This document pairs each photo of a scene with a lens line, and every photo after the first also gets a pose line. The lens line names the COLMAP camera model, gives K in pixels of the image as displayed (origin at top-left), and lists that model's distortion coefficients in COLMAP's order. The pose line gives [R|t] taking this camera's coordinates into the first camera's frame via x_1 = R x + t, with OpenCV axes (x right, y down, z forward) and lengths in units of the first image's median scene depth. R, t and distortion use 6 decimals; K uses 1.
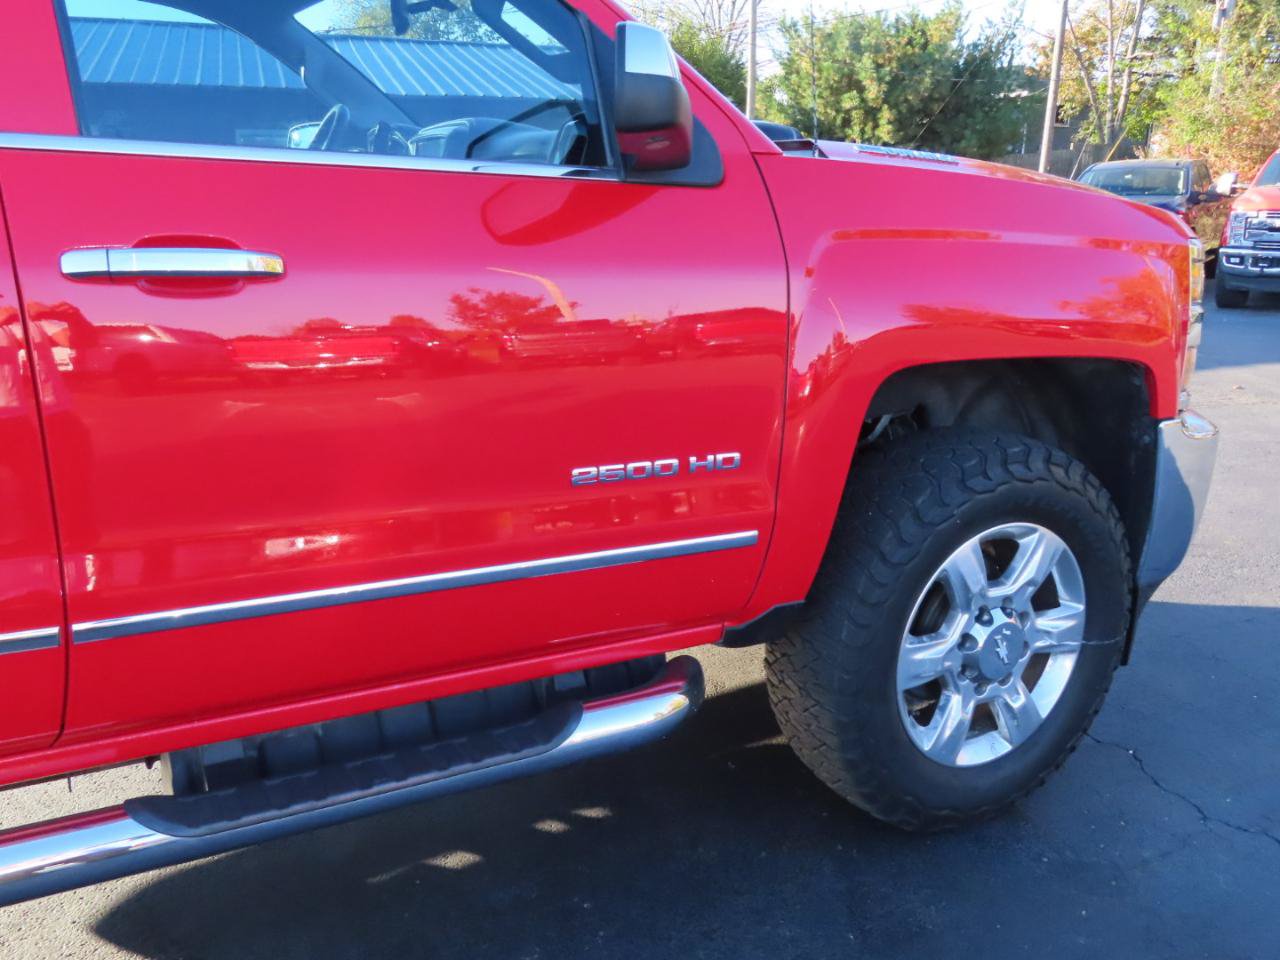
lens RADIAL K [[1110.5, 0, 646.3], [0, 1110.5, 475.1], [0, 0, 1]] dist [-0.000294, -0.006934]
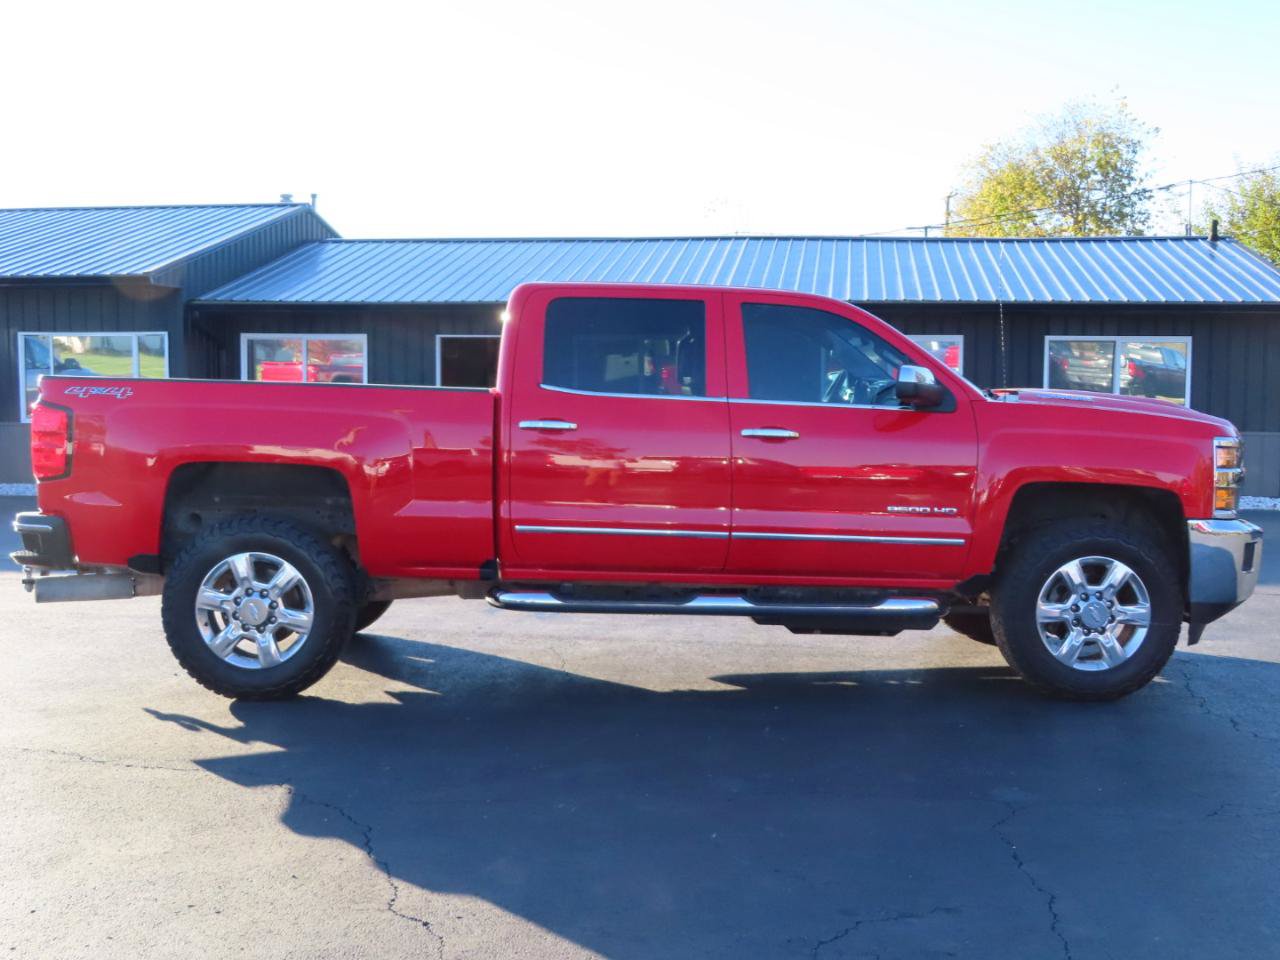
lens RADIAL K [[1489.4, 0, 645.1], [0, 1489.4, 483.5], [0, 0, 1]] dist [-0.020782, -0.021184]
pose [[0.890153, 0.035143, -0.454305, 0.906731], [-0.115307, 0.981943, -0.149971, 0.473467], [0.440832, 0.185882, 0.878132, -2.170560]]
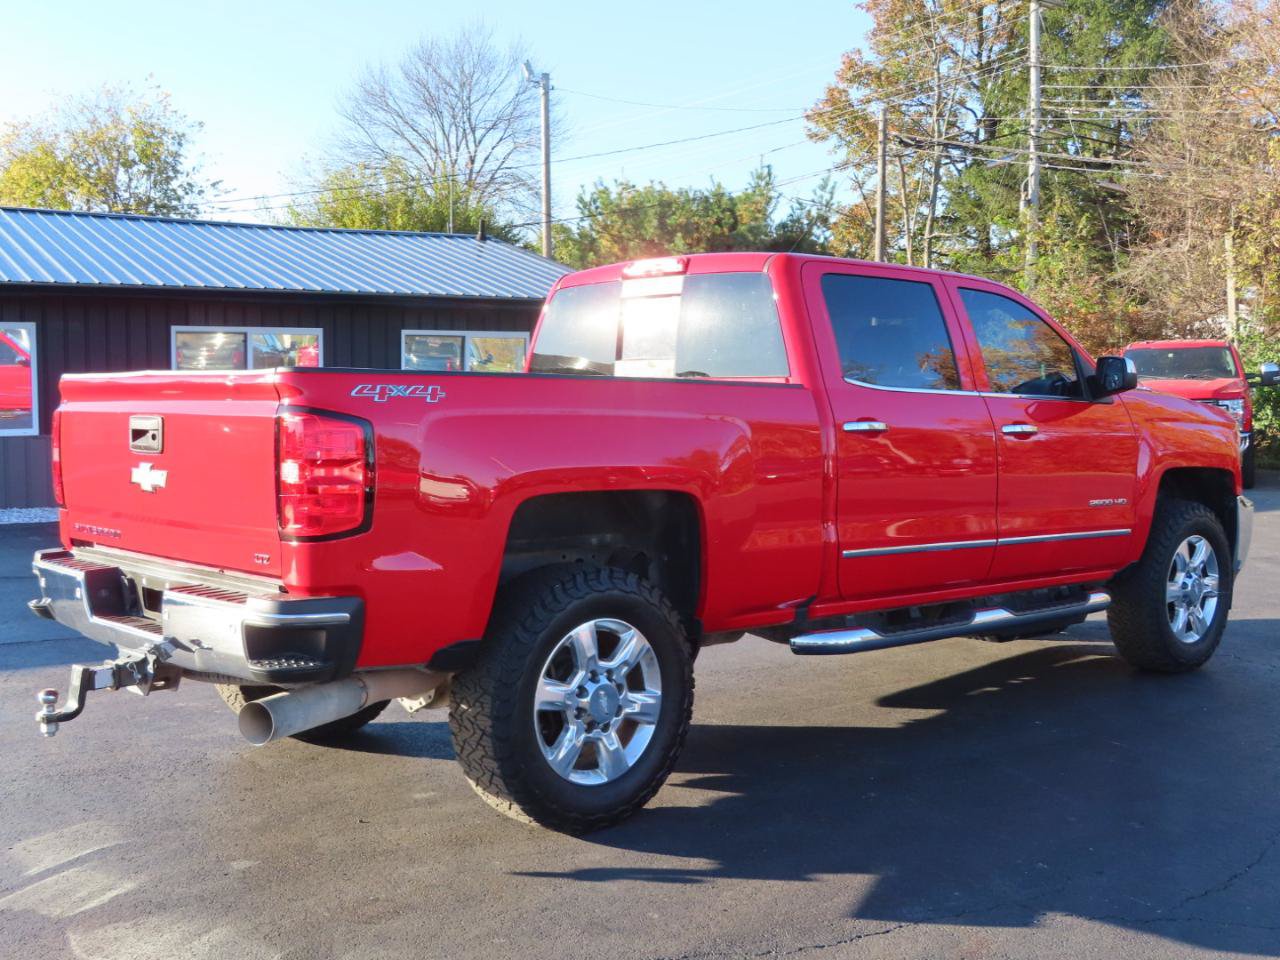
lens RADIAL K [[1489.4, 0, 645.1], [0, 1489.4, 483.5], [0, 0, 1]] dist [-0.020782, -0.021184]
pose [[0.972274, -0.019215, 0.233055, -1.653850], [0.059833, 0.983885, -0.168494, 0.420689], [-0.226062, 0.177767, 0.957755, -1.925837]]
